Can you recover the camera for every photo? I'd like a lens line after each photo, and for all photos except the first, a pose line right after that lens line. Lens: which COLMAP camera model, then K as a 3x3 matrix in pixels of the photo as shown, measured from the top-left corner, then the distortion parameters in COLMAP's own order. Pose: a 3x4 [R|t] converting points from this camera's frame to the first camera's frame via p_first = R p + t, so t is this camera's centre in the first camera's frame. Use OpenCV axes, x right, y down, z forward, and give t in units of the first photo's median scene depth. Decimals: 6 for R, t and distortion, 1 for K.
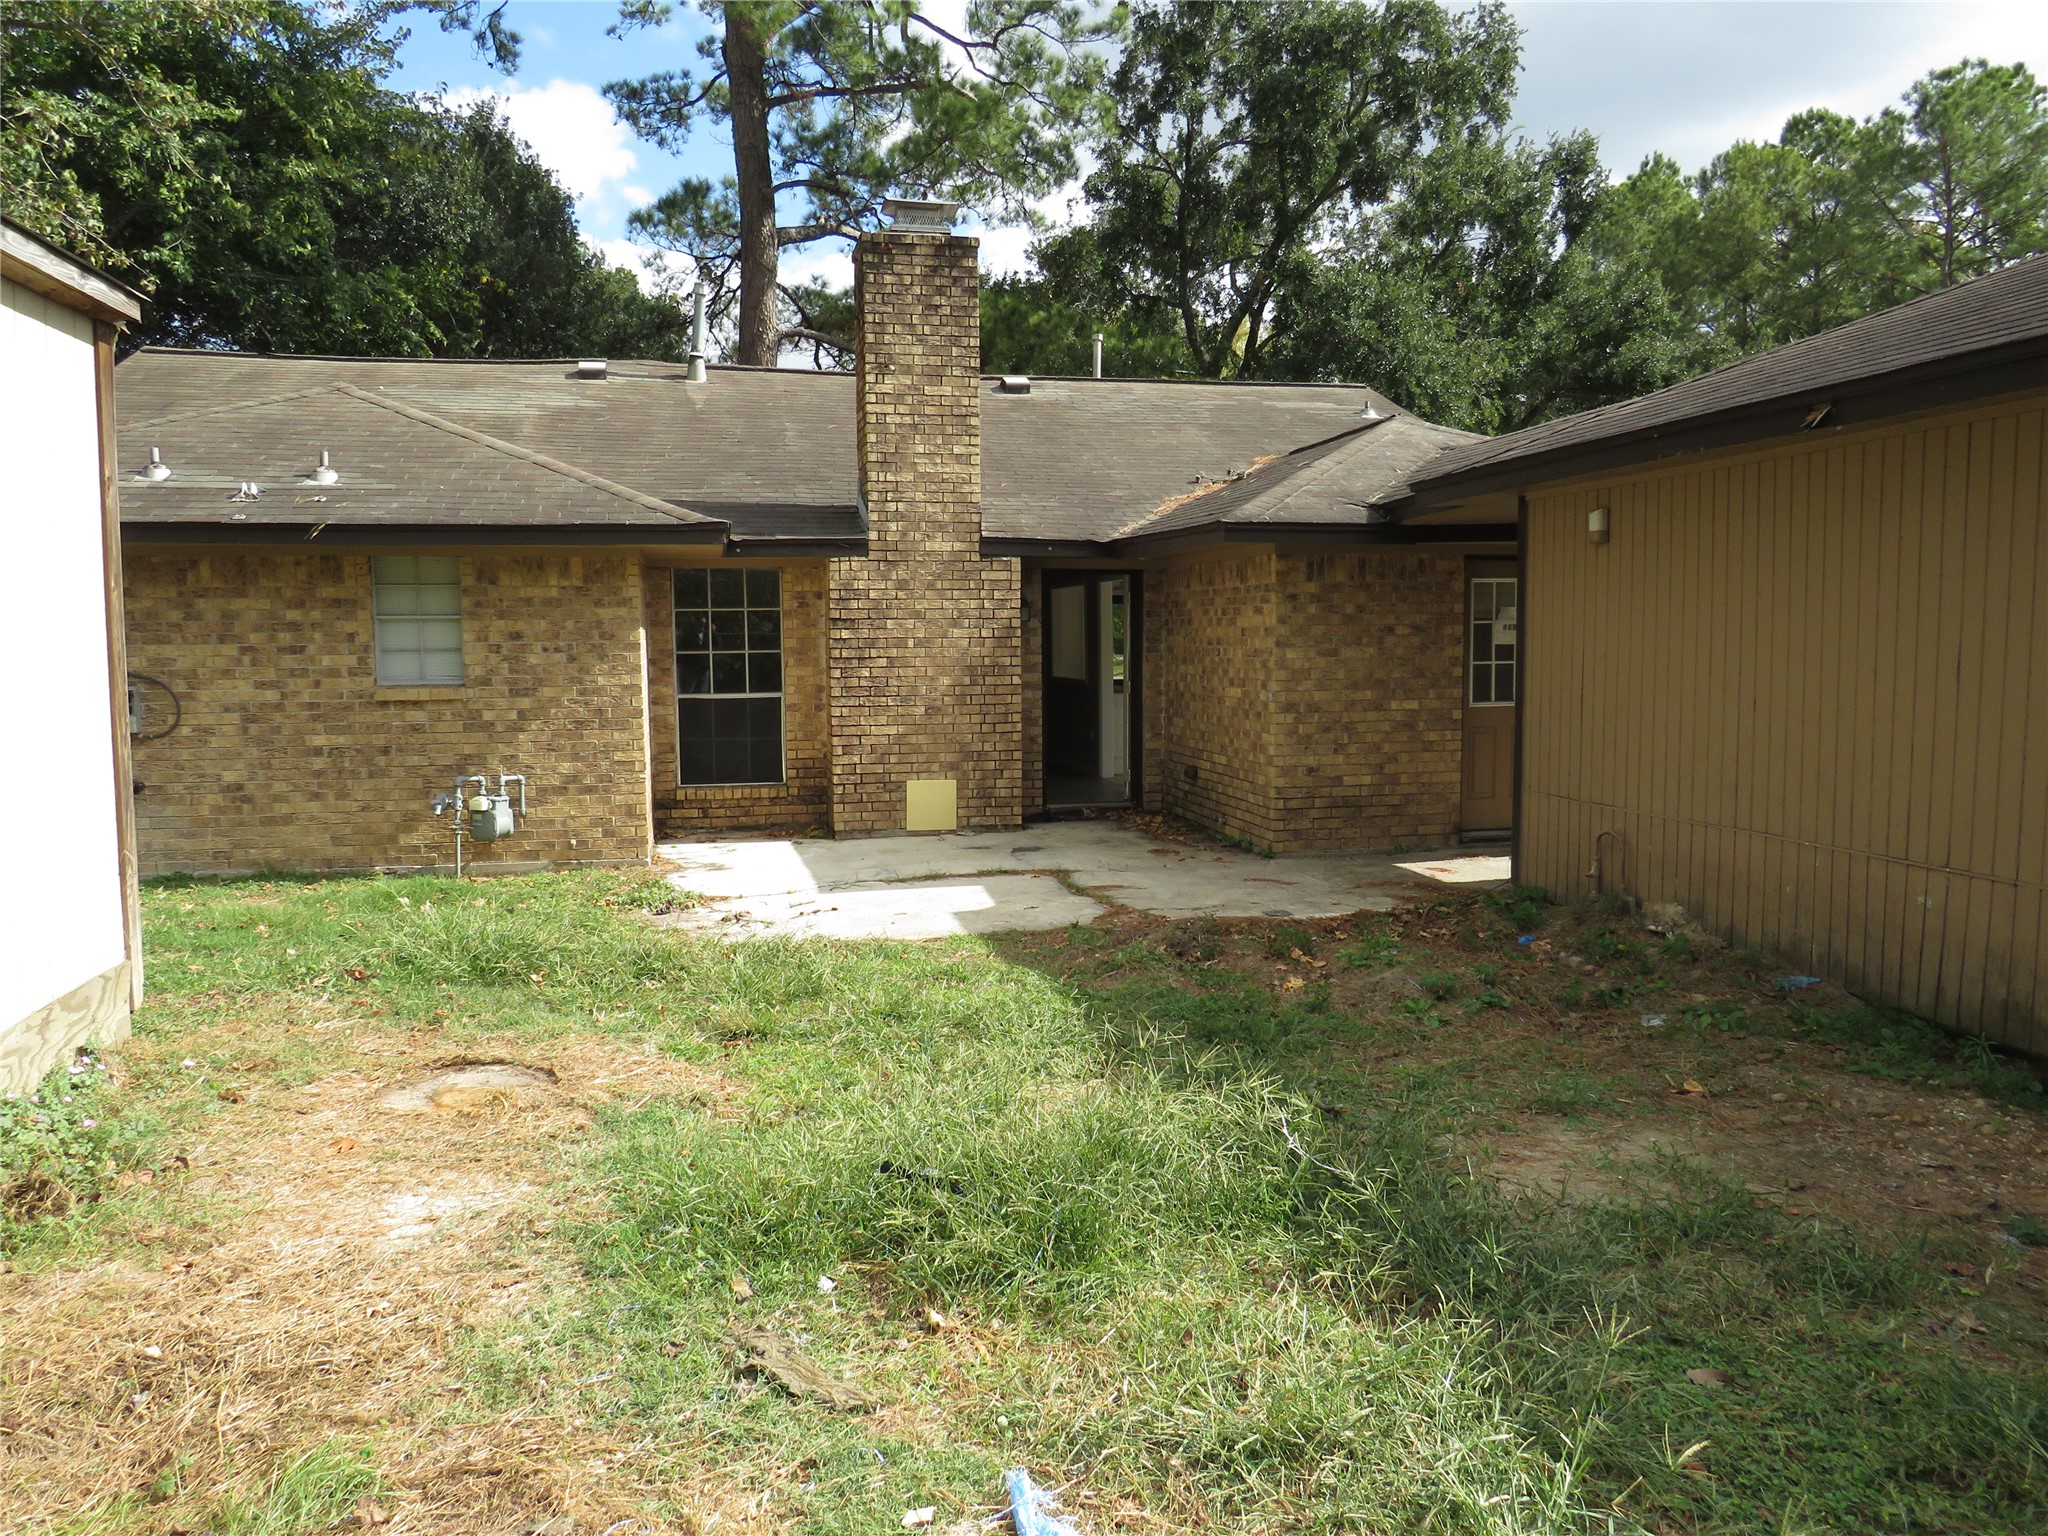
lens RADIAL K [[1456.4, 0, 1022.5], [0, 1456.4, 769.7], [0, 0, 1]] dist [-0.026959, -0.002641]
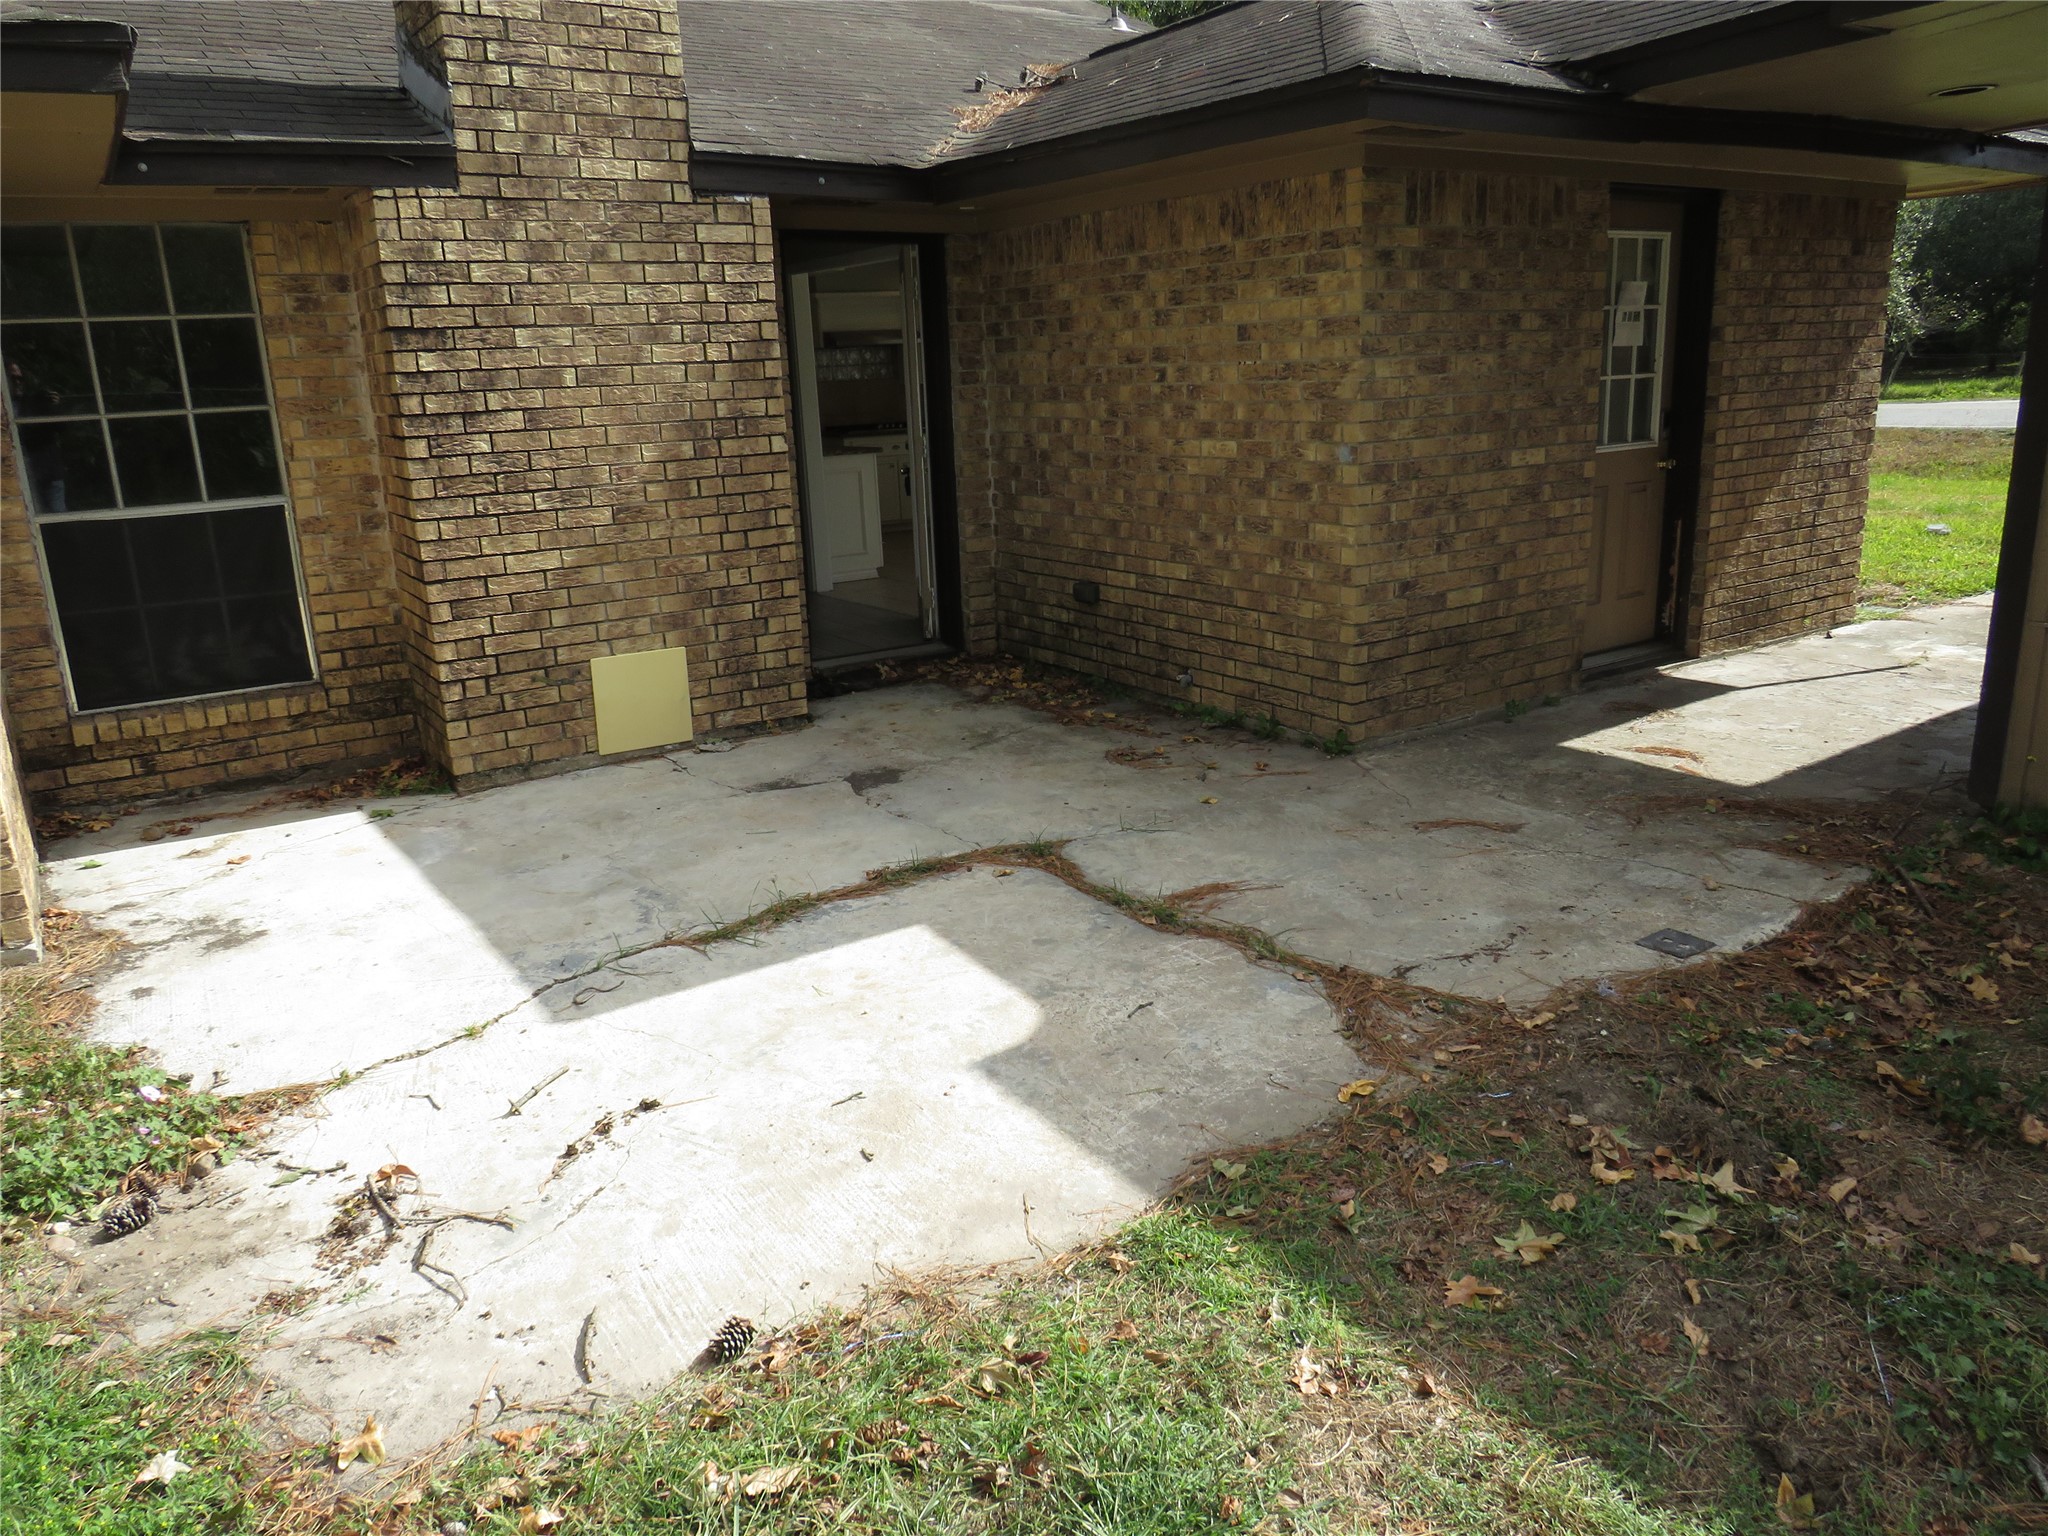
lens RADIAL K [[1456.4, 0, 1027.4], [0, 1456.4, 770.1], [0, 0, 1]] dist [-0.026959, -0.002641]
pose [[0.930616, -0.124406, 0.344205, -0.117143], [0.064753, 0.981587, 0.179705, -0.035344], [-0.360223, -0.144947, 0.921536, 0.479502]]
